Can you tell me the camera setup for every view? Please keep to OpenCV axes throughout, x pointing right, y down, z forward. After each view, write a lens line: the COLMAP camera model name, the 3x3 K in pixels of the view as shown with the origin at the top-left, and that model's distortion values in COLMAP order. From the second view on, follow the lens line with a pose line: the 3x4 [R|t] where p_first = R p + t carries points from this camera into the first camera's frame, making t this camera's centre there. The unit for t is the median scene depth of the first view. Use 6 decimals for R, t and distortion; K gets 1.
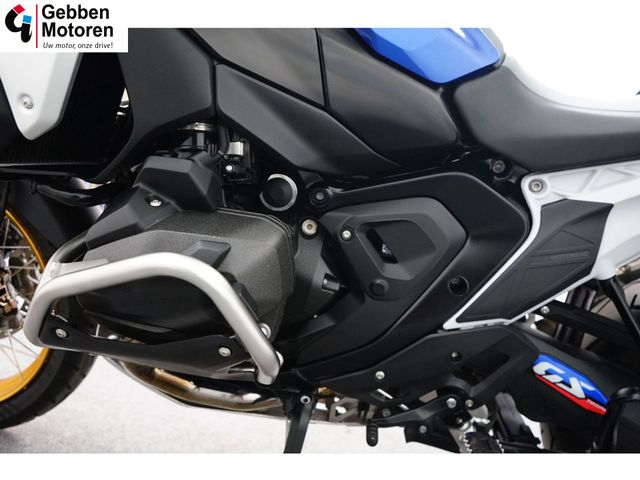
lens RADIAL K [[526.0, 0, 322.0], [0, 526.0, 241.0], [0, 0, 1]] dist [-0.022558, 0.005368]
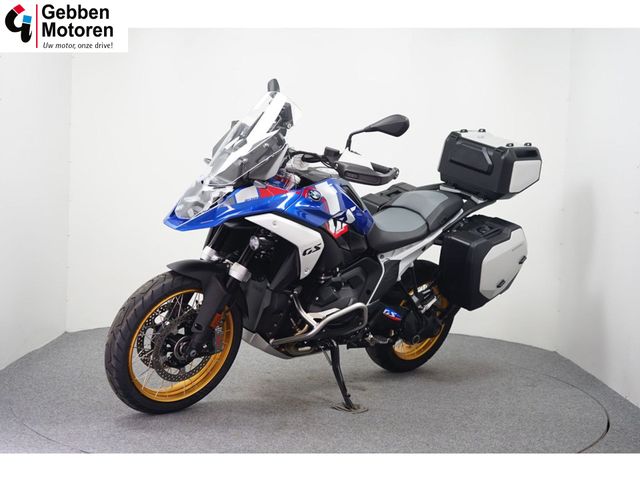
lens RADIAL K [[958.6, 0, 319.3], [0, 958.6, 238.9], [0, 0, 1]] dist [0.121339, 0.000000]
pose [[0.655998, -0.177481, 0.733599, -4.151885], [0.089440, 0.983391, 0.157935, -1.180184], [-0.749445, -0.037992, 0.660976, -2.607332]]
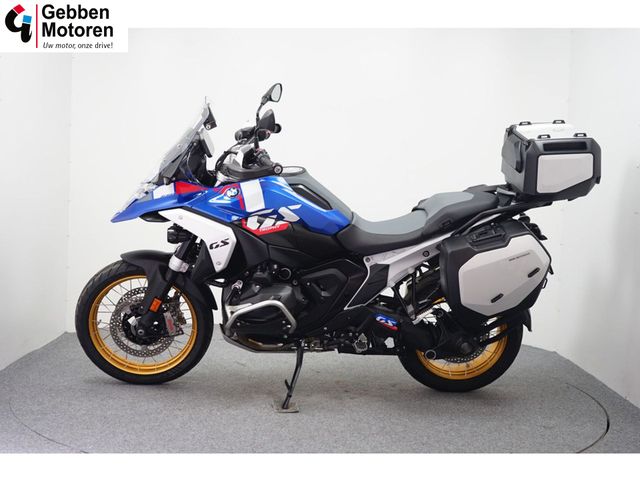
lens RADIAL K [[958.6, 0, 317.6], [0, 958.6, 245.0], [0, 0, 1]] dist [0.121339, 0.000000]
pose [[0.987901, -0.132312, 0.080902, -0.322955], [0.128856, 0.990569, 0.046565, -0.491554], [-0.086300, -0.035577, 0.995634, -4.569403]]
